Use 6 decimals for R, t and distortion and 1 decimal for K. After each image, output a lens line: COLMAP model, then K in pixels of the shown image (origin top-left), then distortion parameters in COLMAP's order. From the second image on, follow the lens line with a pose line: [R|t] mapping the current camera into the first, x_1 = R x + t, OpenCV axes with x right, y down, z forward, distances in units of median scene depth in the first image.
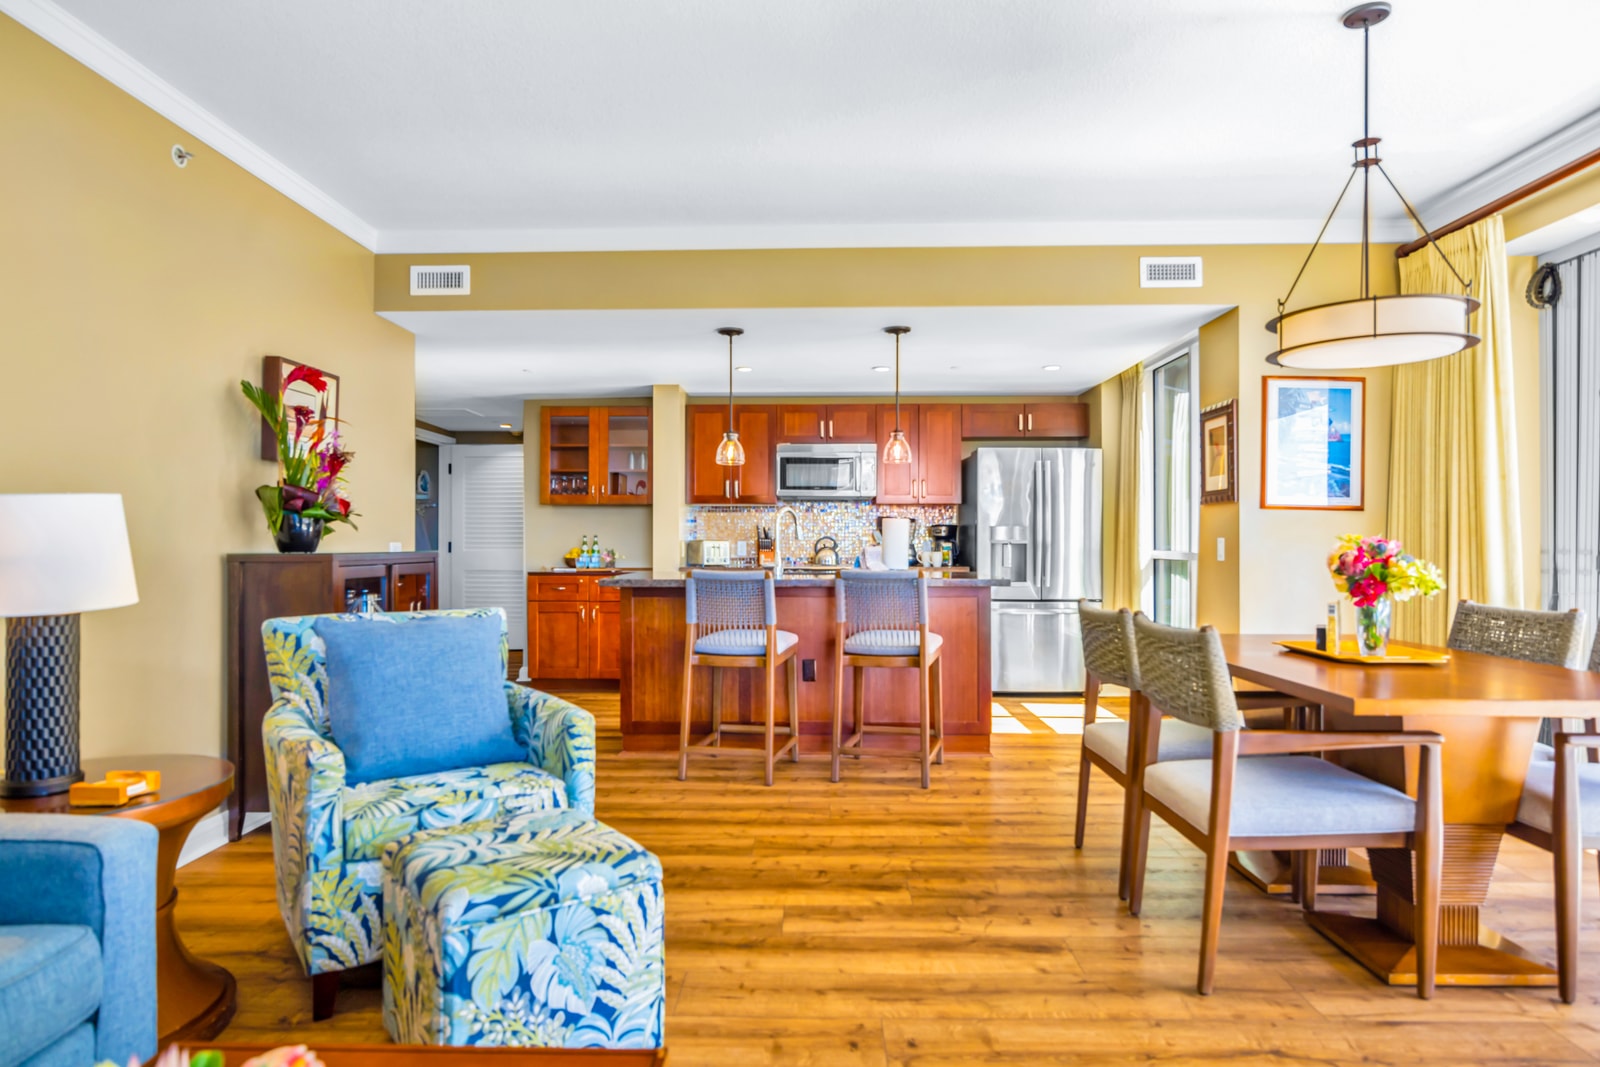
lens RADIAL K [[964.5, 0, 776.8], [0, 964.5, 532.9], [0, 0, 1]] dist [-0.004165, 0.000036]
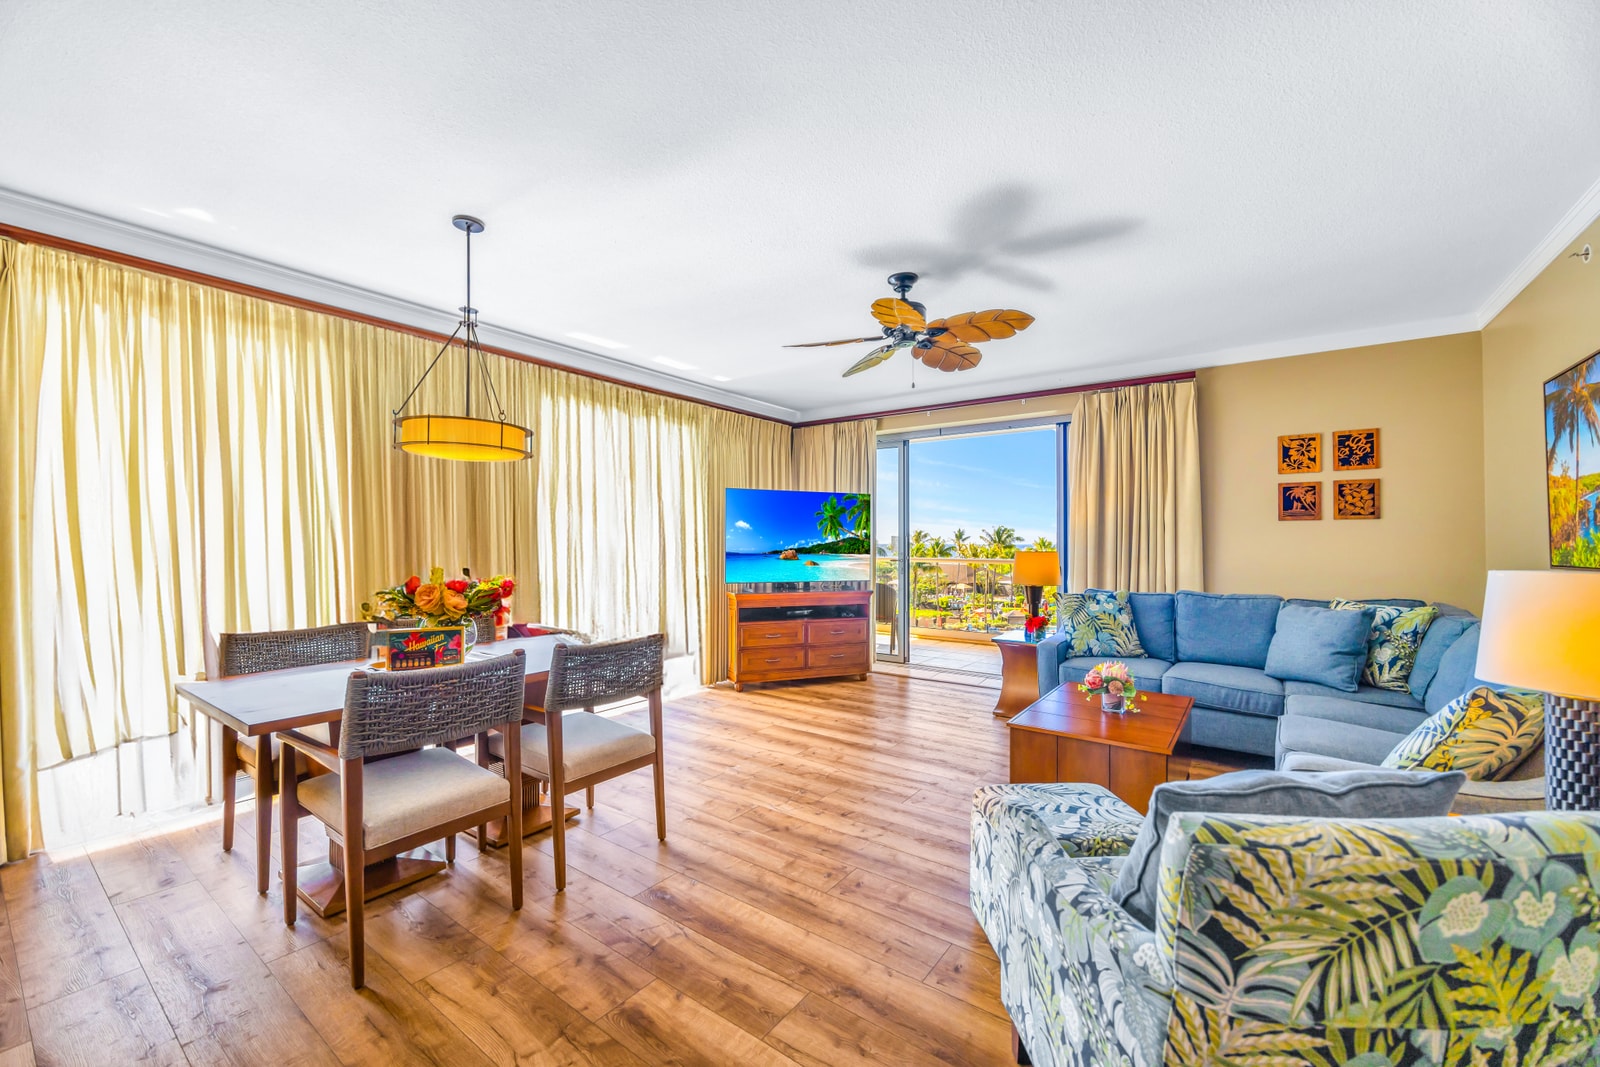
lens RADIAL K [[635.6, 0, 783.6], [0, 635.6, 543.0], [0, 0, 1]] dist [-0.000517, -0.000061]
pose [[-0.821642, 0.001523, 0.570002, -0.210451], [-0.002187, 0.999981, -0.005824, -0.031755], [-0.570000, -0.006032, -0.821623, 0.925994]]
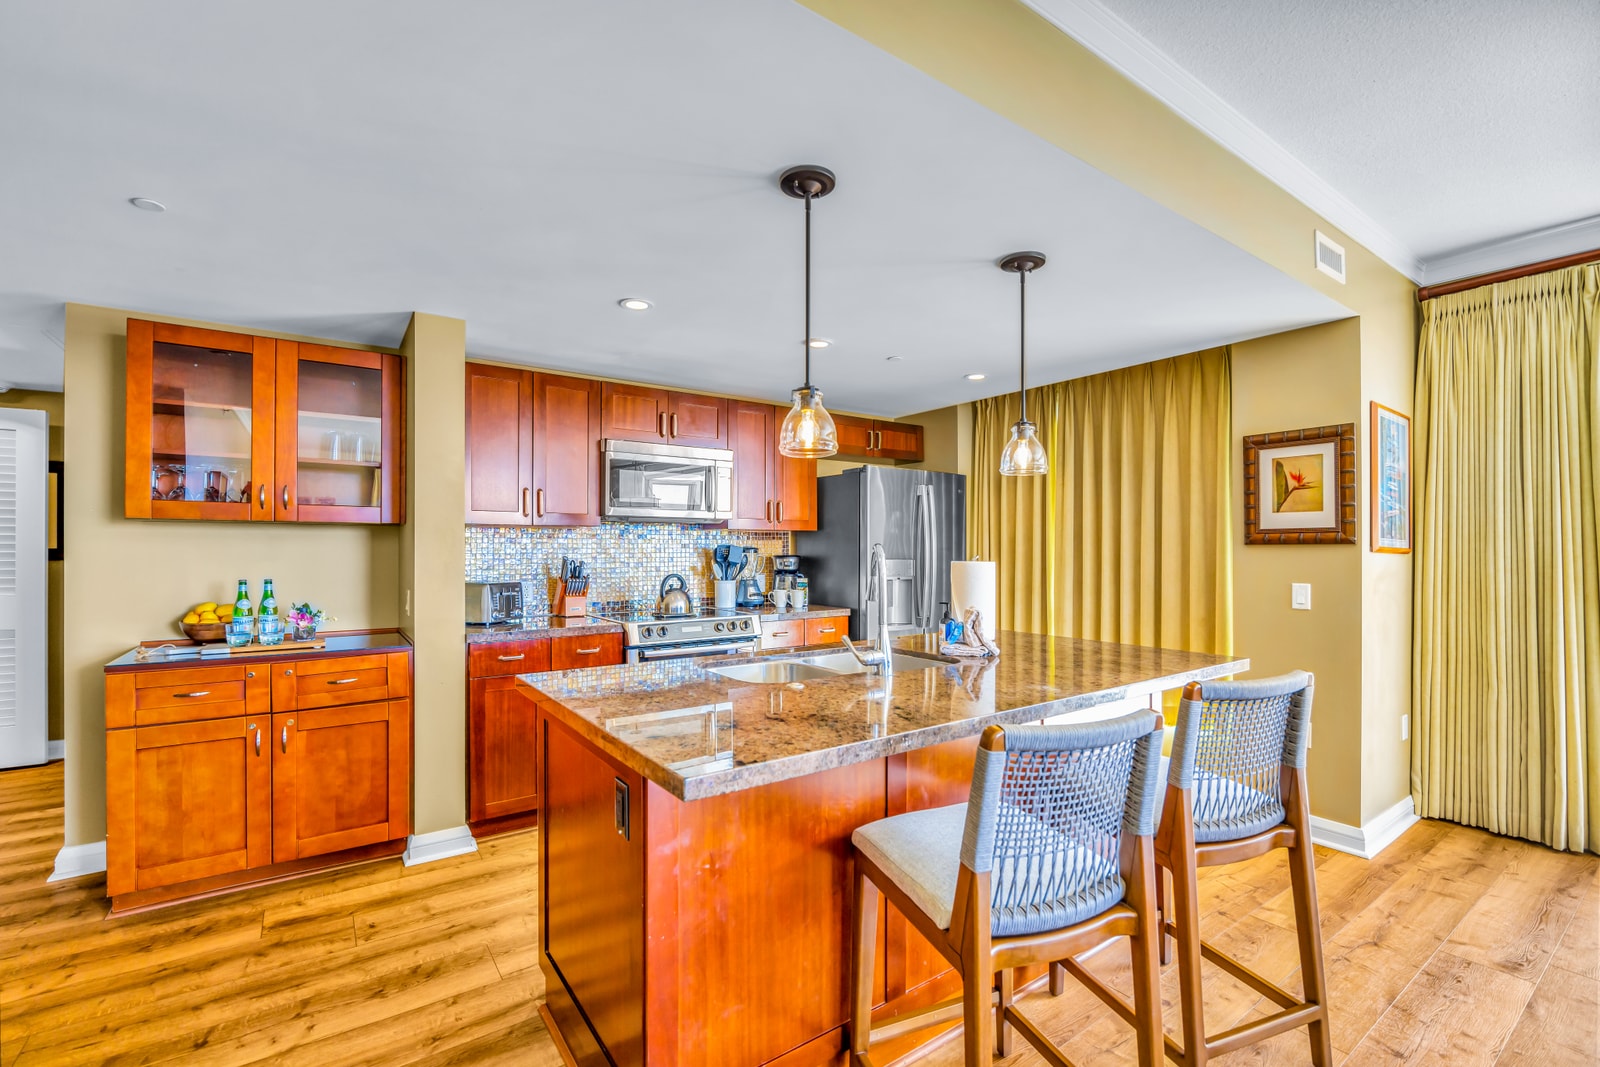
lens RADIAL K [[706.8, 0, 802.5], [0, 706.8, 547.8], [0, 0, 1]] dist [-0.015670, 0.000498]
pose [[0.793520, -0.000254, 0.608544, -0.296755], [-0.005051, 0.999963, 0.007003, -0.030311], [-0.608523, -0.008631, 0.793489, 0.808070]]
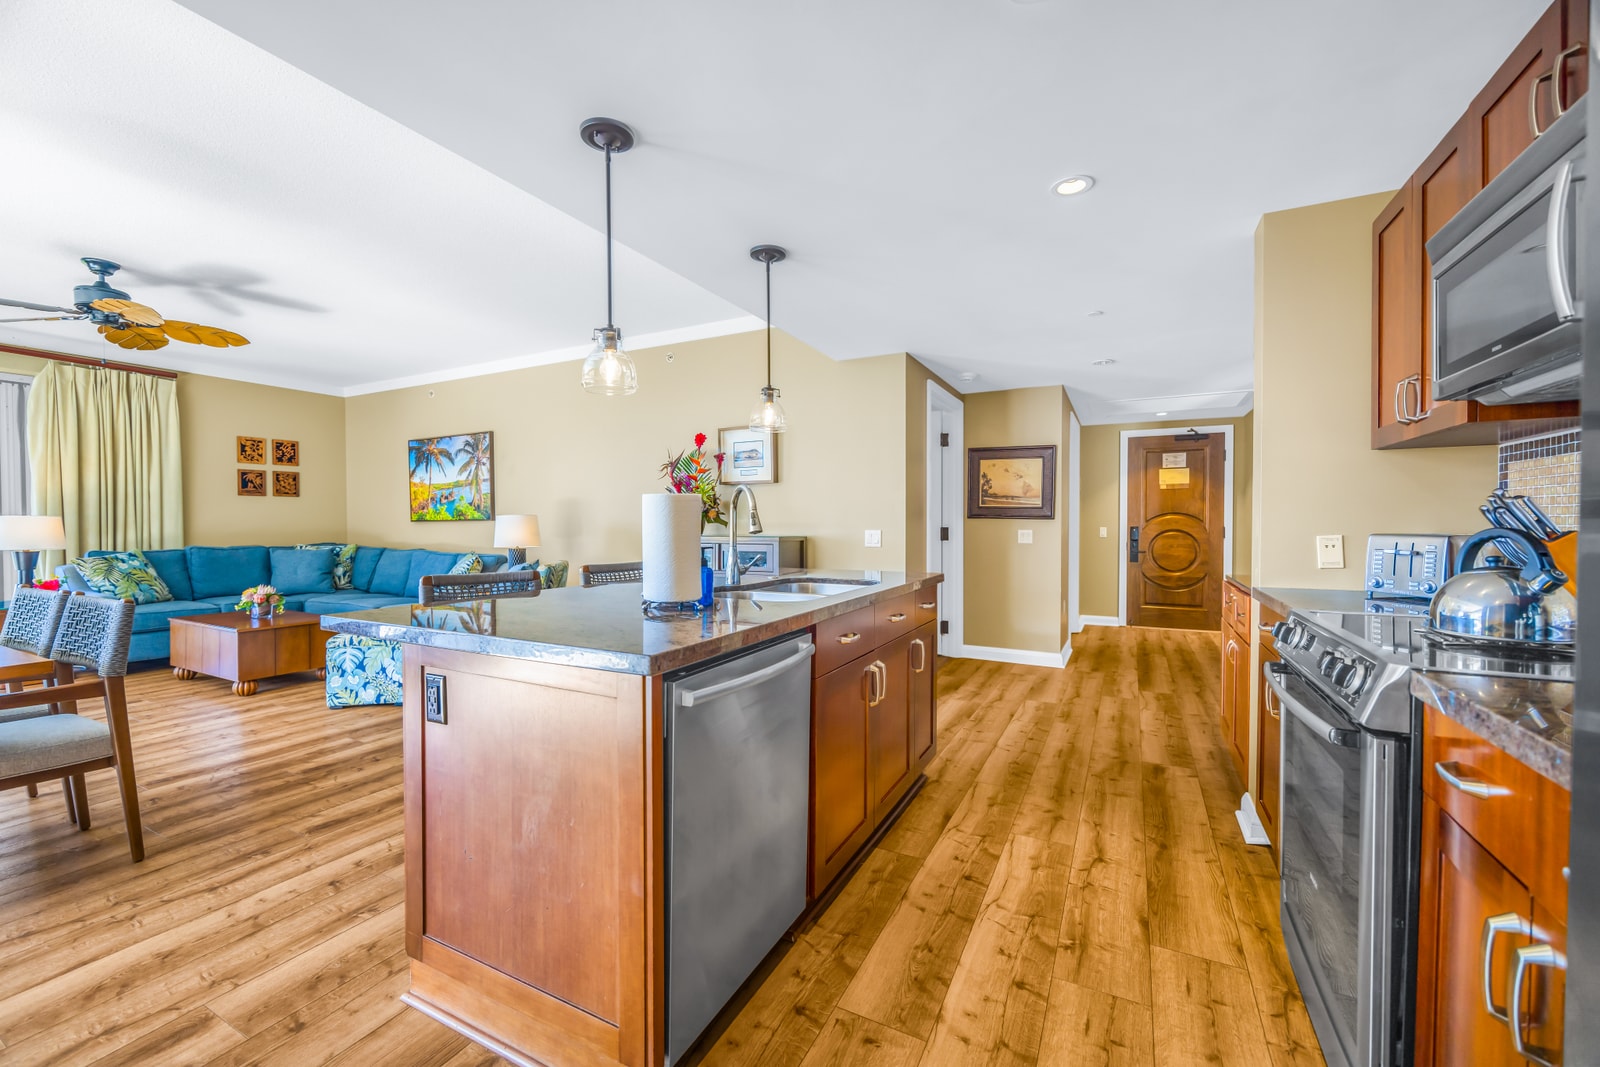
lens RADIAL K [[642.0, 0, 794.1], [0, 642.0, 534.1], [0, 0, 1]] dist [0.000038, 0.000062]
pose [[-0.435345, 0.018369, -0.900076, 0.446315], [0.010073, 0.999829, 0.015533, 0.001421], [0.900208, -0.002304, -0.435455, 1.391490]]
